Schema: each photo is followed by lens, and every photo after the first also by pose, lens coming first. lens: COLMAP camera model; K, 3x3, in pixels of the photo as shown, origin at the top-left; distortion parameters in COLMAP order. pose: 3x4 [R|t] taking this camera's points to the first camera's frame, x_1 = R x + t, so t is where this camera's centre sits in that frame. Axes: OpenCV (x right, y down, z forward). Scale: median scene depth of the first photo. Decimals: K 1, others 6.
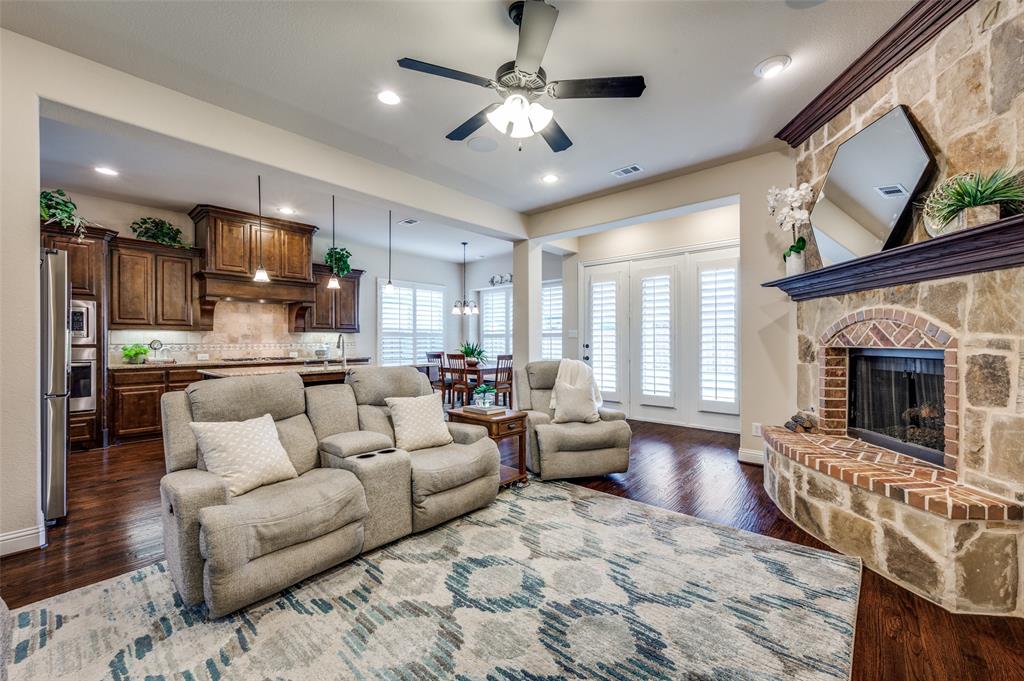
lens RADIAL K [[405.9, 0, 515.3], [0, 405.9, 339.5], [0, 0, 1]] dist [0.000215, -0.000201]
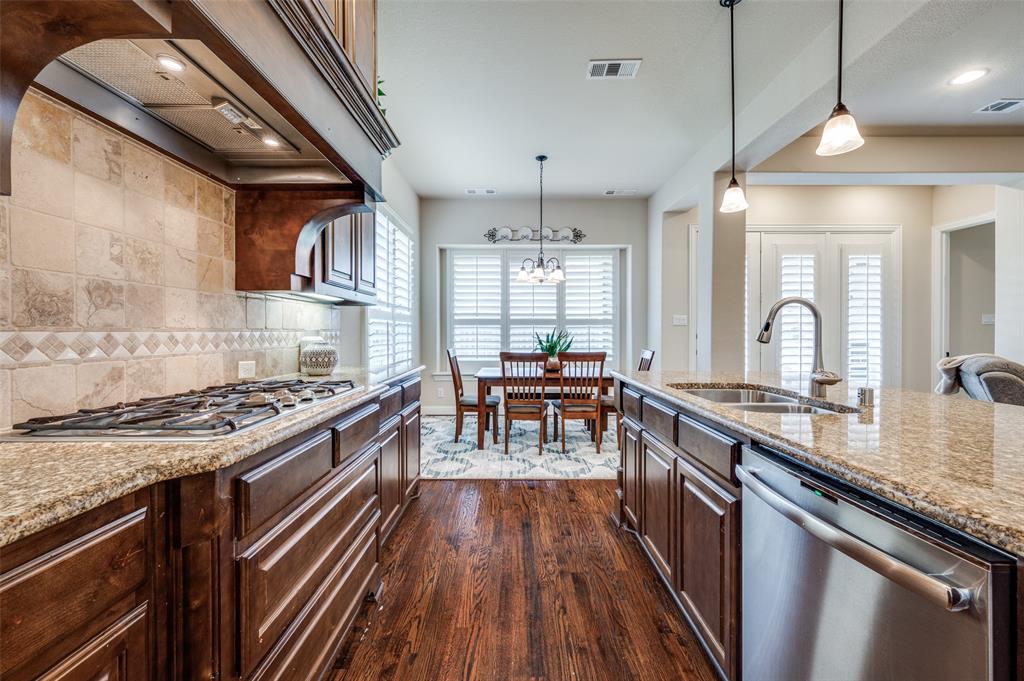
lens RADIAL K [[405.9, 0, 508.5], [0, 405.9, 334.6], [0, 0, 1]] dist [0.000215, -0.000201]
pose [[0.756979, -0.000178, 0.653439, -1.535741], [-0.004395, 0.999976, 0.005364, 0.026326], [-0.653424, -0.006932, 0.756960, 1.704179]]
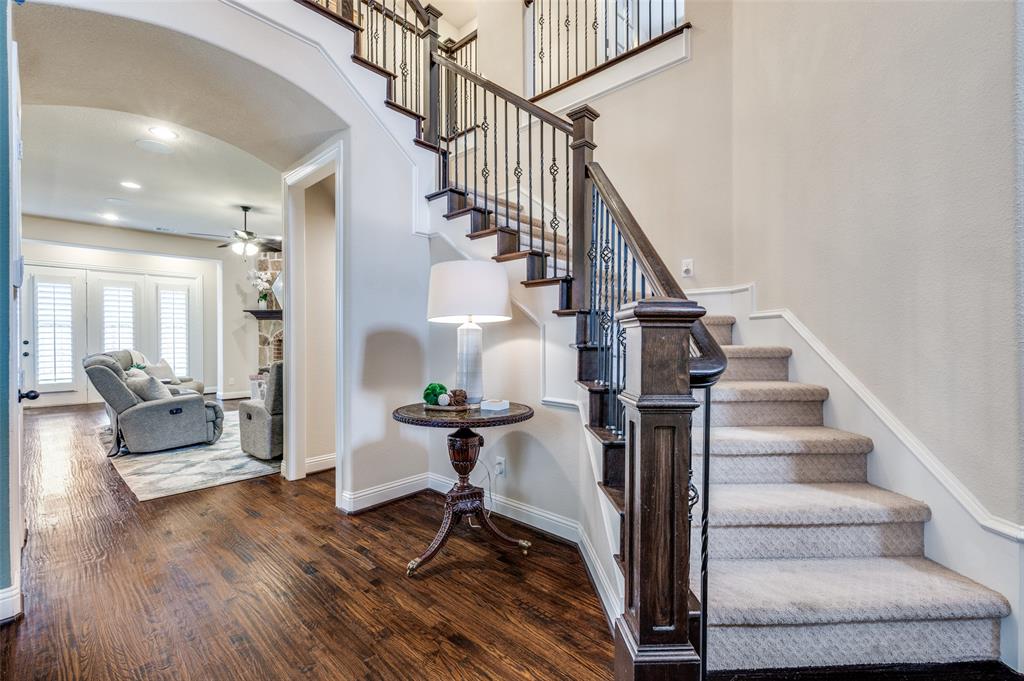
lens RADIAL K [[436.5, 0, 507.4], [0, 436.5, 339.4], [0, 0, 1]] dist [-0.003600, 0.001081]
pose [[0.015176, -0.002935, 0.999881, -2.328294], [-0.000249, 0.999996, 0.002939, 0.013096], [-0.999885, -0.000294, 0.015175, -0.590018]]
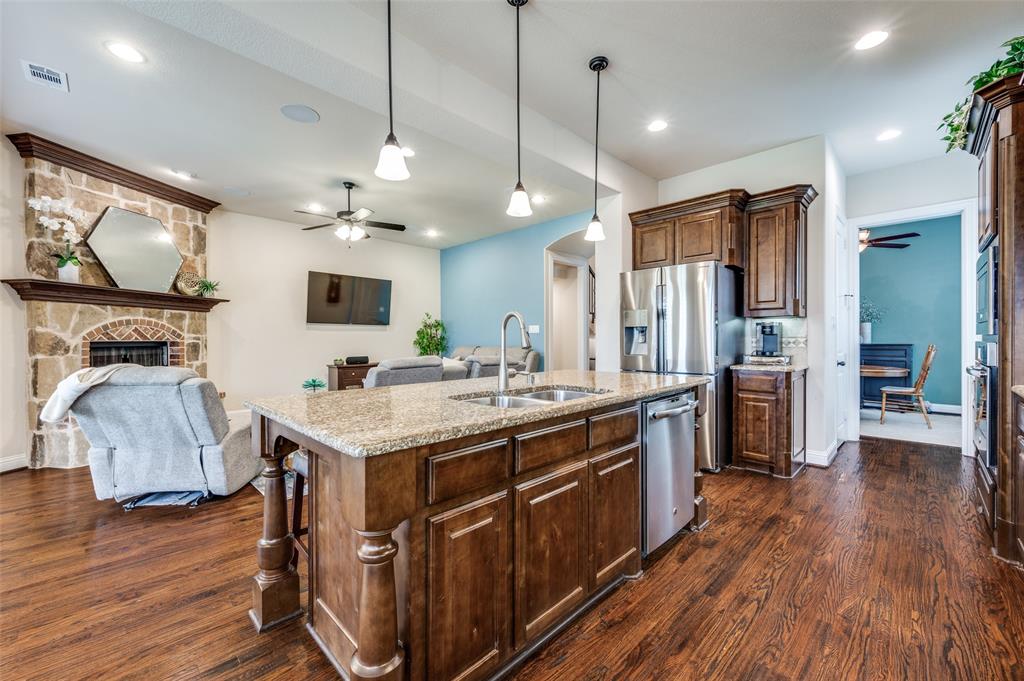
lens RADIAL K [[405.9, 0, 513.9], [0, 405.9, 339.9], [0, 0, 1]] dist [0.000215, -0.000201]
pose [[-0.997579, 0.006048, 0.069275, -0.863142], [0.006203, 0.999979, 0.002019, 0.022365], [-0.069262, 0.002443, -0.997596, 2.654008]]
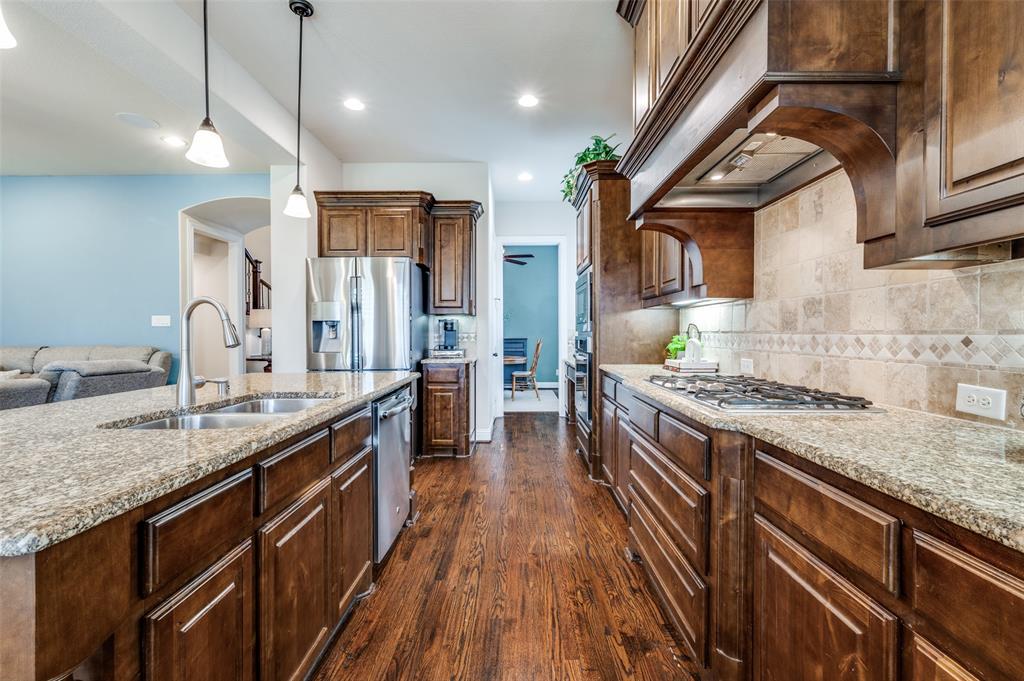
lens RADIAL K [[436.5, 0, 510.1], [0, 436.5, 337.3], [0, 0, 1]] dist [-0.003600, 0.001081]
pose [[-0.761262, 0.010696, -0.648357, -0.738798], [0.005339, 0.999933, 0.010226, 0.022672], [0.648423, 0.004323, -0.761268, 2.610470]]
